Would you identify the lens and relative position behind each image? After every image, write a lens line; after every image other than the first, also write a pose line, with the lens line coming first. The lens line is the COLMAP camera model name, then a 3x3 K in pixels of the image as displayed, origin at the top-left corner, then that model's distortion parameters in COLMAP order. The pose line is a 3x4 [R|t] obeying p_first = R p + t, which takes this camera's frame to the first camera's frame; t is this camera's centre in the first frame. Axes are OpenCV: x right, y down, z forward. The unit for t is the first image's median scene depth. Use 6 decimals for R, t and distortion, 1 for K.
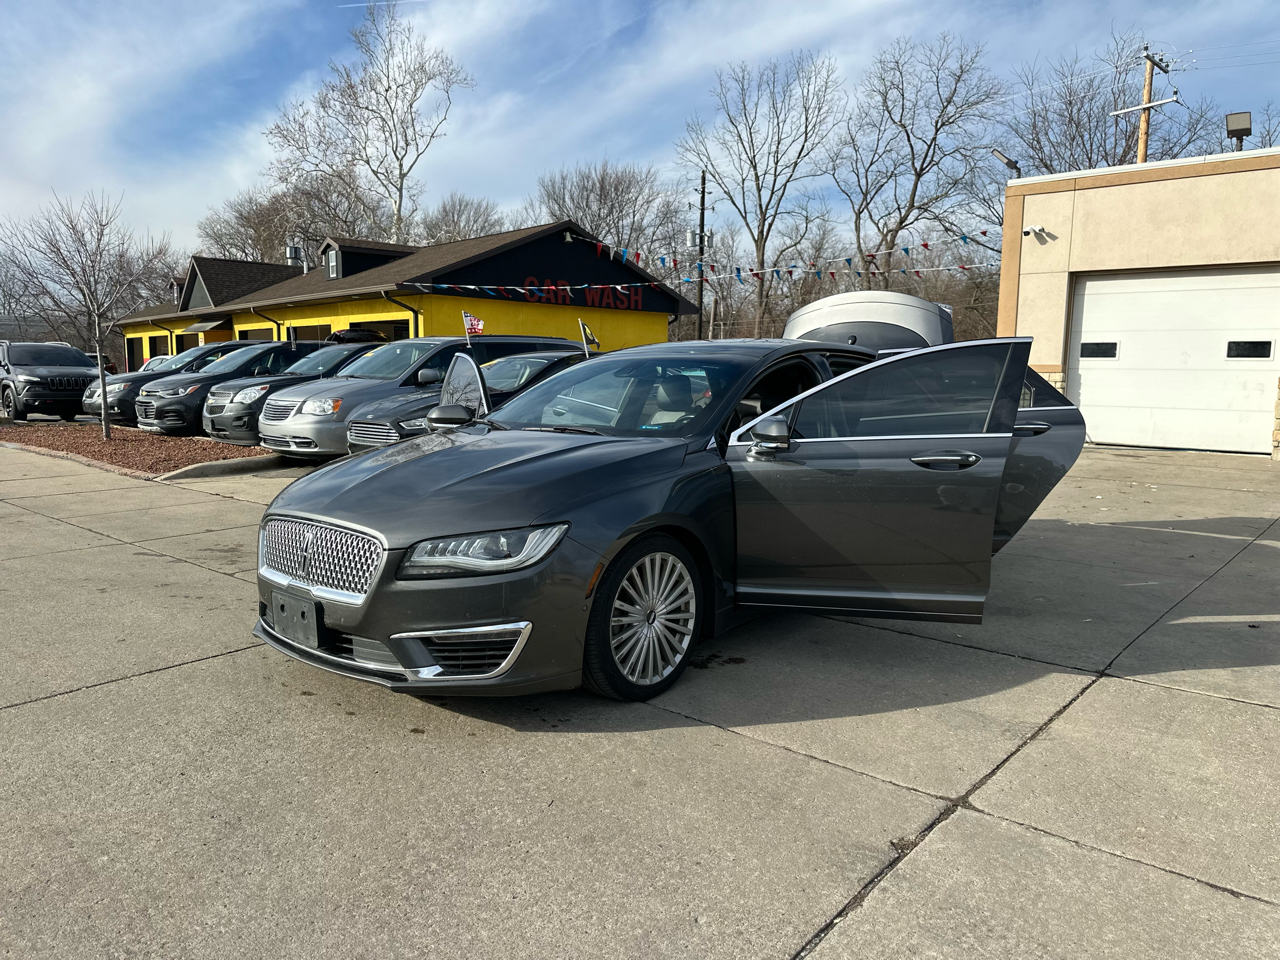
lens RADIAL K [[894.7, 0, 639.2], [0, 894.7, 501.6], [0, 0, 1]] dist [0.046539, -0.048837]
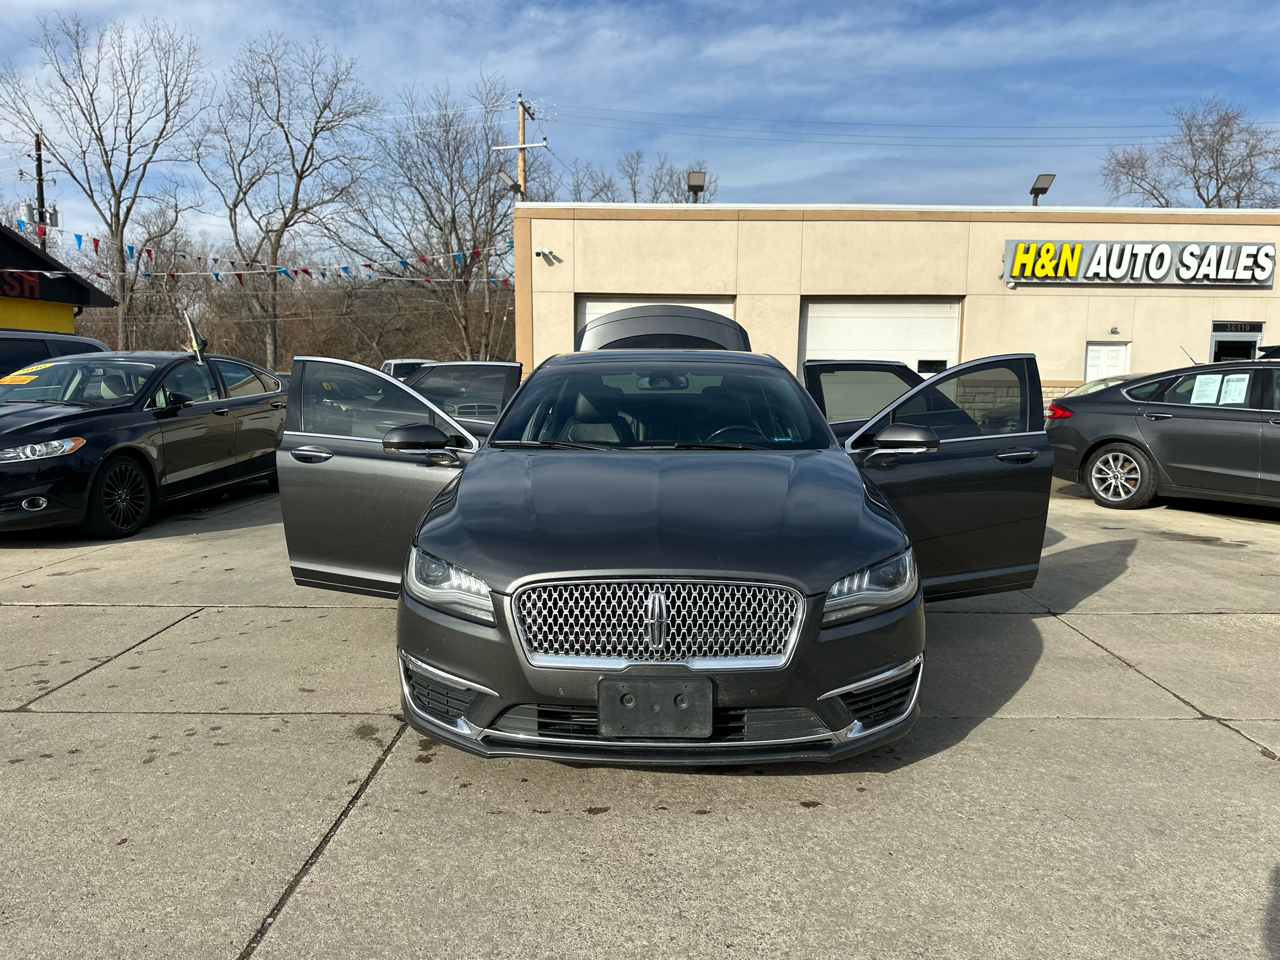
lens RADIAL K [[892.5, 0, 638.5], [0, 892.5, 505.0], [0, 0, 1]] dist [0.057437, -0.065151]
pose [[0.767880, -0.089667, 0.634287, -0.227427], [0.091881, 0.995334, 0.029474, -0.017680], [-0.633970, 0.035646, 0.772536, 0.109738]]
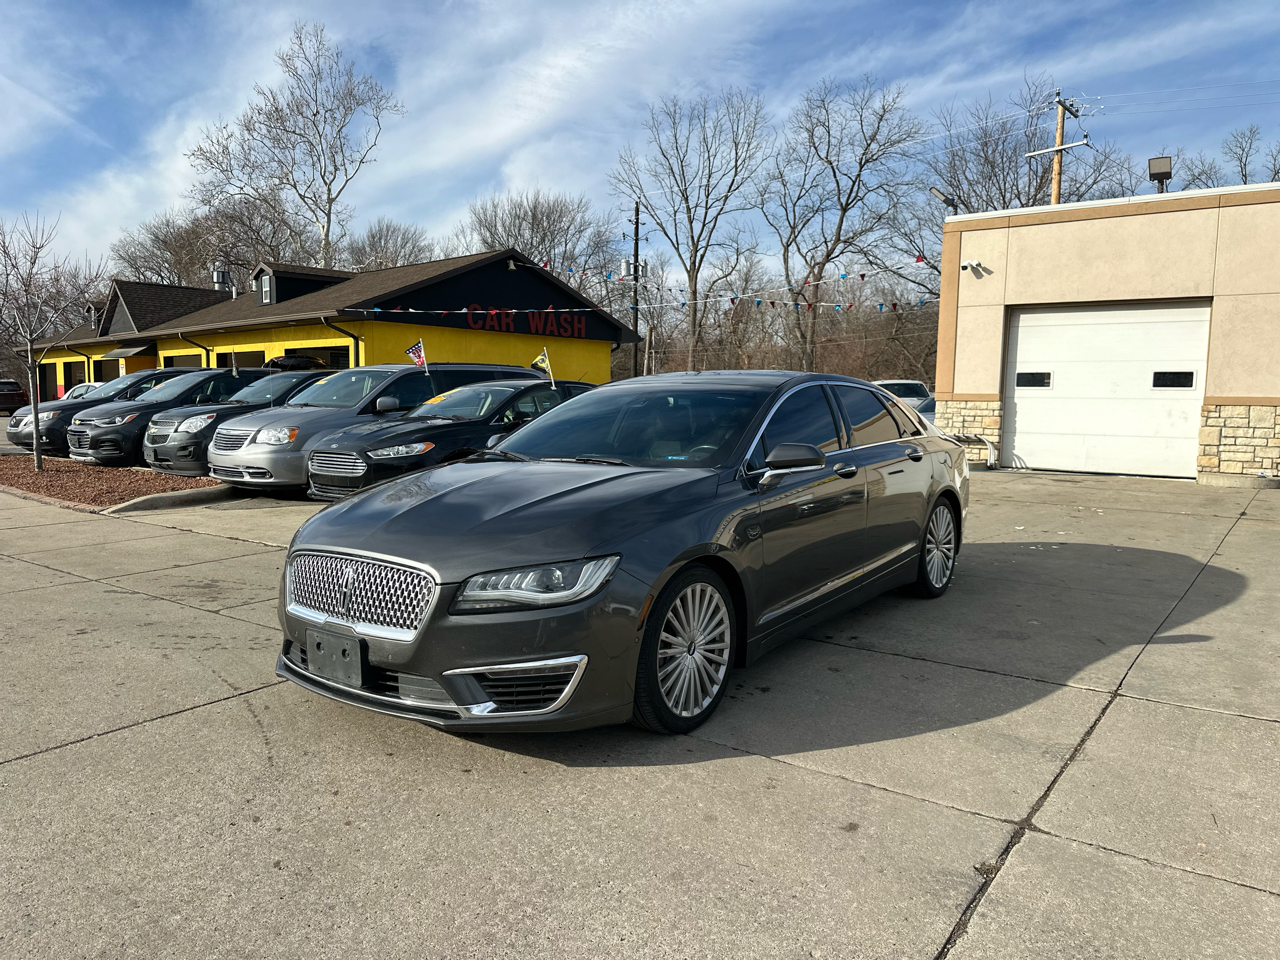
lens RADIAL K [[892.5, 0, 638.5], [0, 892.5, 505.0], [0, 0, 1]] dist [0.057437, -0.065151]
pose [[0.996899, -0.008572, 0.078218, -0.034126], [0.010572, 0.999627, -0.025186, -0.001829], [-0.077973, 0.025935, 0.996618, 0.001004]]
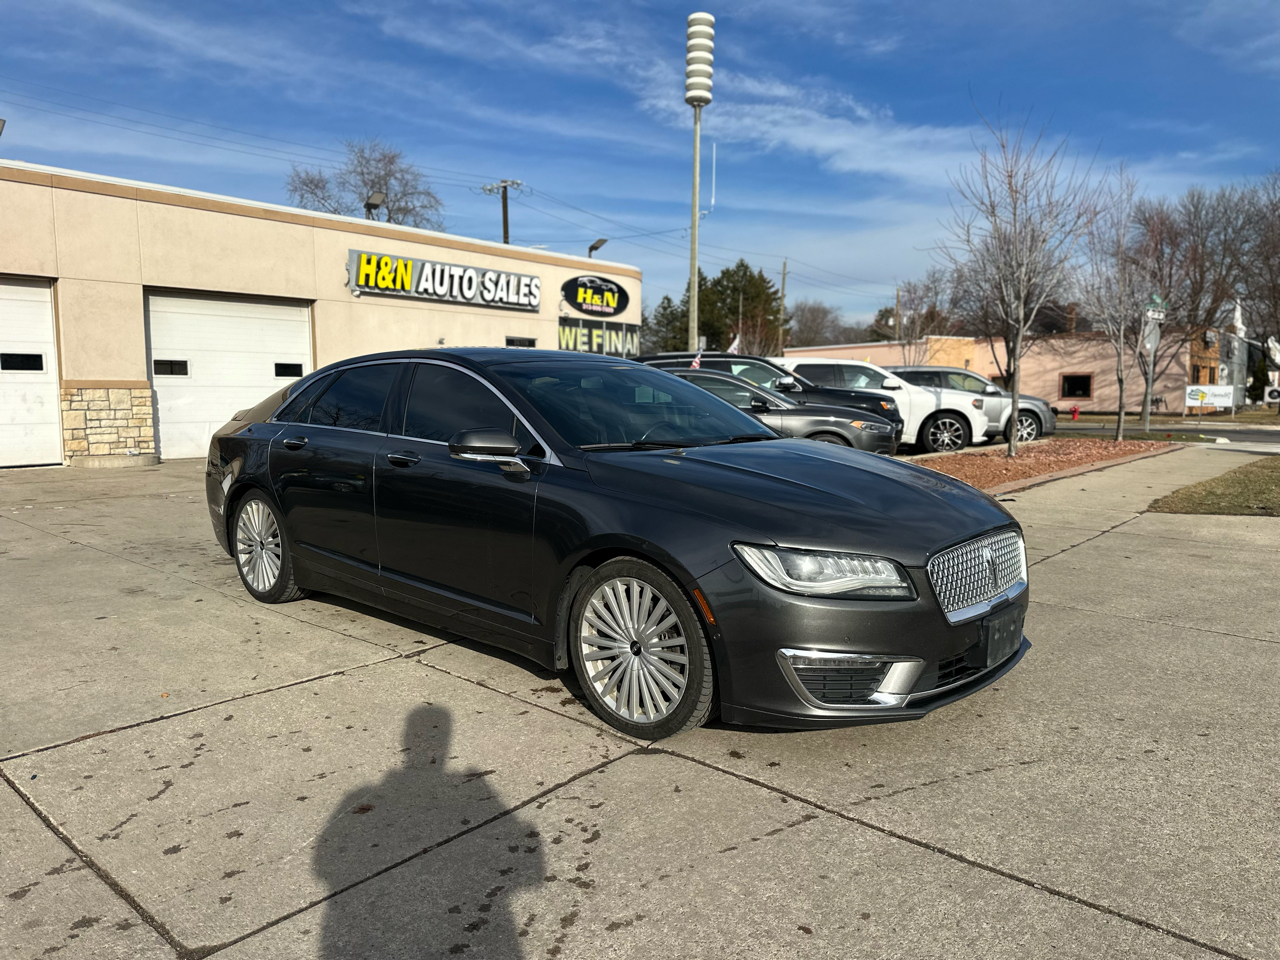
lens RADIAL K [[892.5, 0, 638.5], [0, 892.5, 505.0], [0, 0, 1]] dist [0.057437, -0.065151]
pose [[0.002308, -0.134903, 0.990856, -0.348818], [0.146072, 0.980276, 0.133122, -0.050904], [-0.989271, 0.144429, 0.021968, 0.356167]]
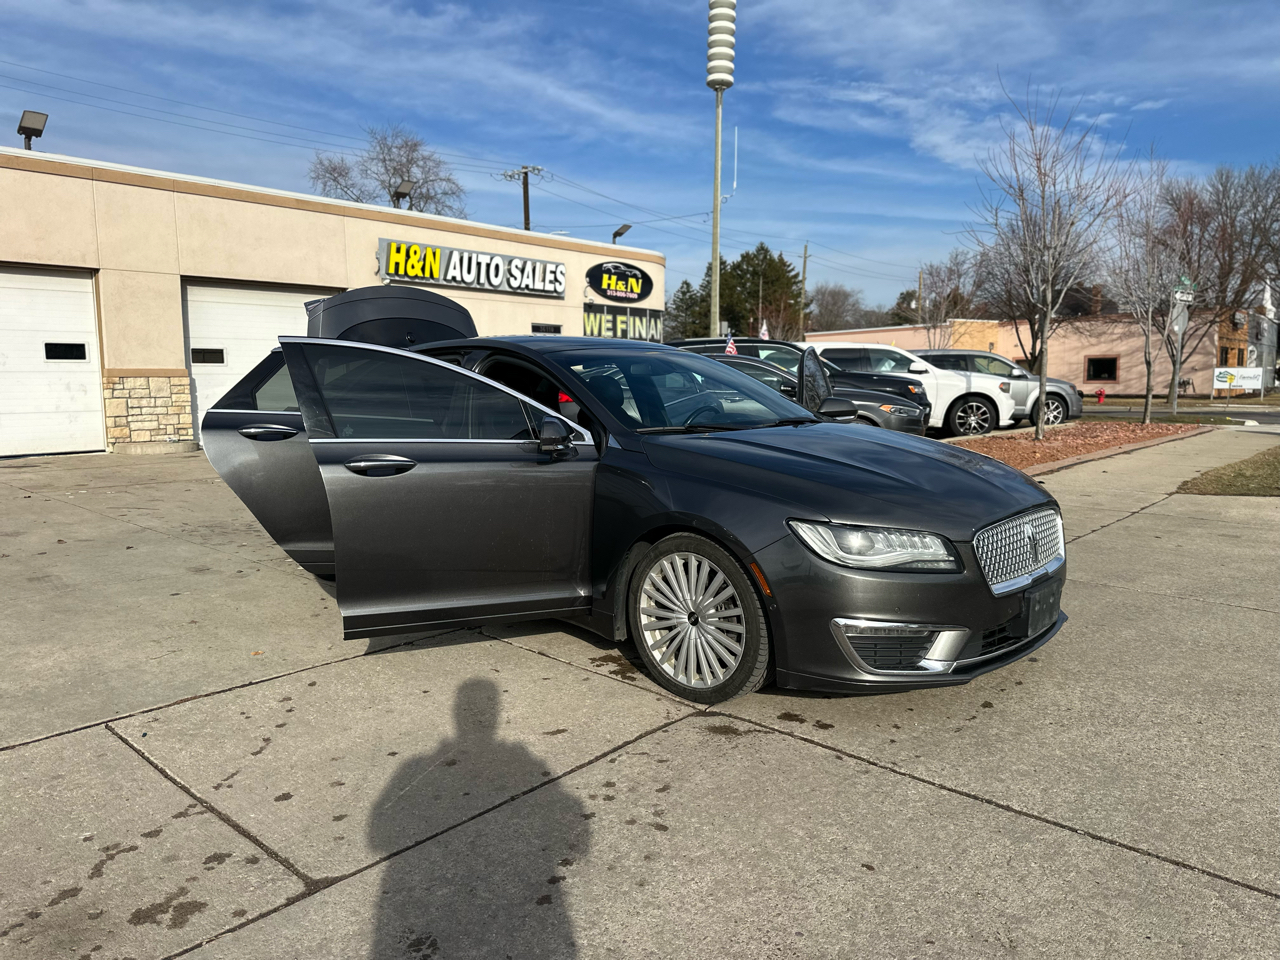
lens RADIAL K [[892.5, 0, 638.5], [0, 892.5, 505.0], [0, 0, 1]] dist [0.057437, -0.065151]
pose [[0.022659, -0.150561, 0.988341, -0.364739], [0.151631, 0.977676, 0.145460, -0.052700], [-0.988177, 0.146567, 0.044983, 0.367605]]
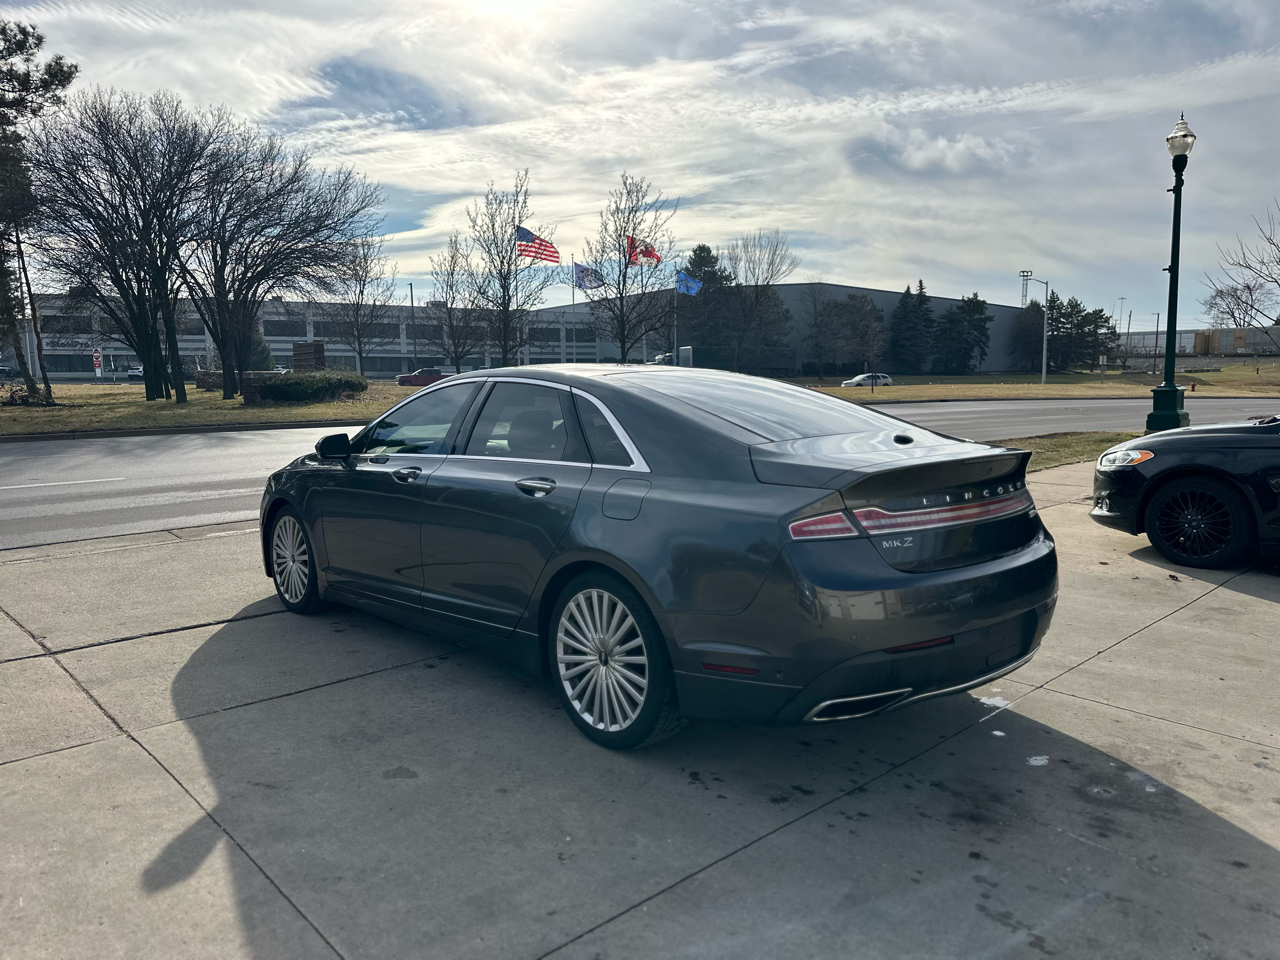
lens RADIAL K [[894.7, 0, 639.2], [0, 894.7, 501.6], [0, 0, 1]] dist [0.046539, -0.048837]
pose [[-0.104029, 0.126379, -0.986512, 0.405090], [-0.140474, 0.980083, 0.140369, -0.074212], [0.984604, 0.153182, -0.084204, 0.471042]]
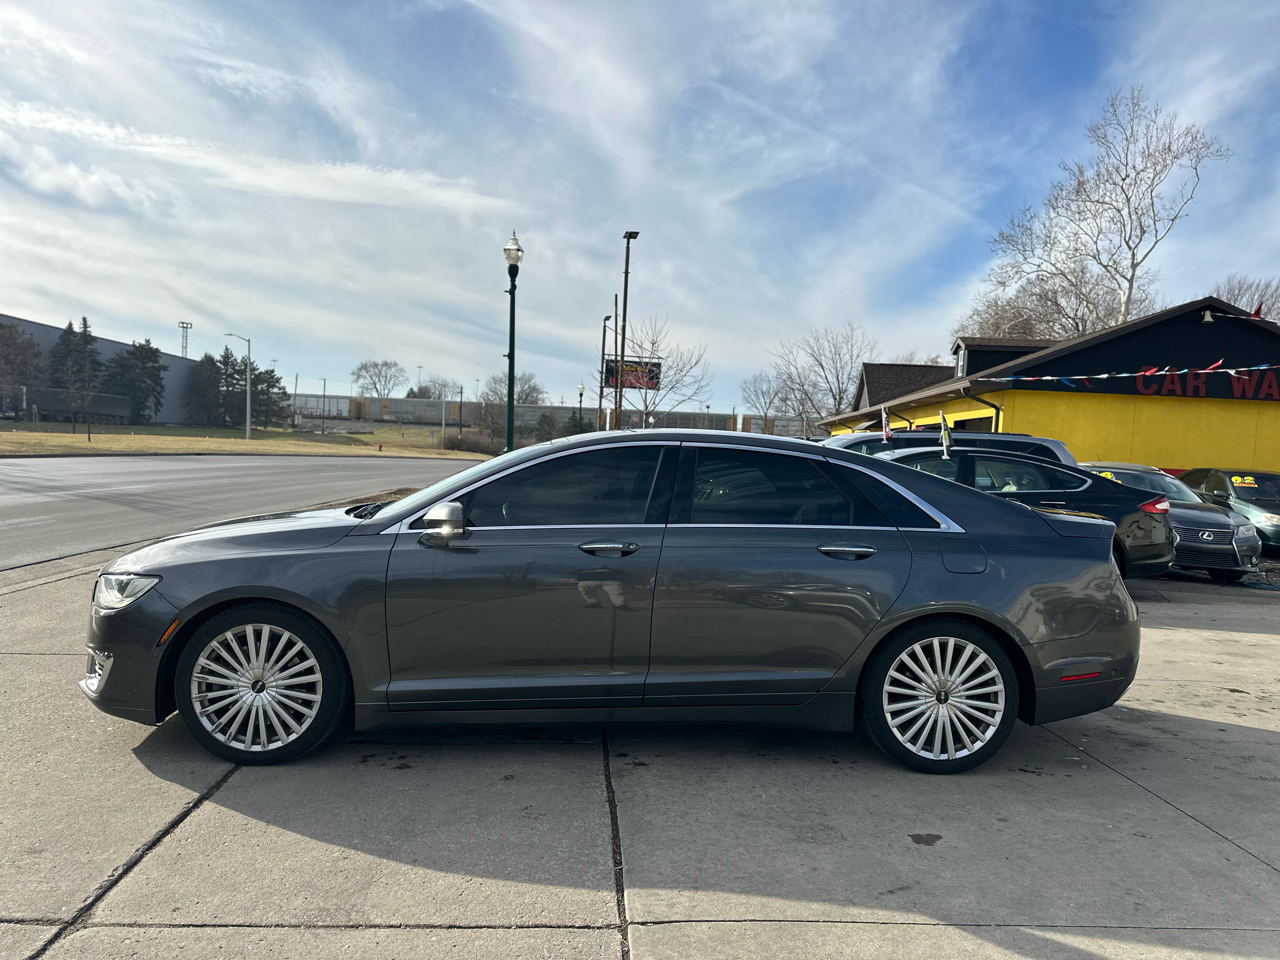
lens RADIAL K [[894.9, 0, 640.1], [0, 894.9, 501.7], [0, 0, 1]] dist [0.032106, -0.037794]
pose [[0.695219, 0.062768, -0.716052, 0.295564], [-0.139643, 0.988994, -0.048887, -0.026624], [0.705103, 0.133979, 0.696332, 0.153111]]
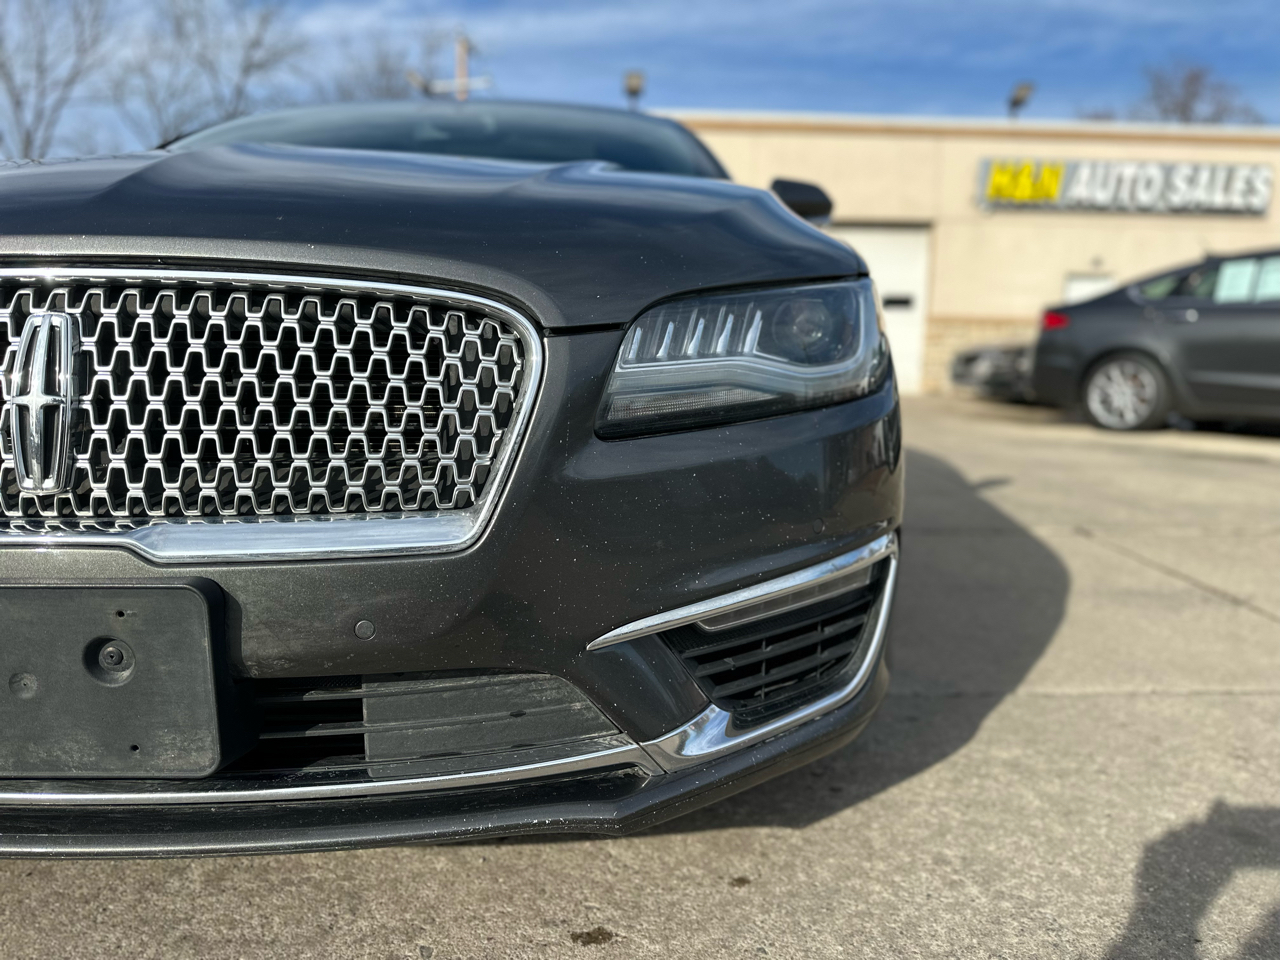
lens RADIAL K [[892.5, 0, 638.5], [0, 892.5, 505.0], [0, 0, 1]] dist [0.057437, -0.065151]
pose [[0.742650, -0.108844, 0.660776, -0.108908], [0.091612, 0.993939, 0.060760, 0.022278], [-0.663384, 0.015411, 0.748120, 0.191483]]
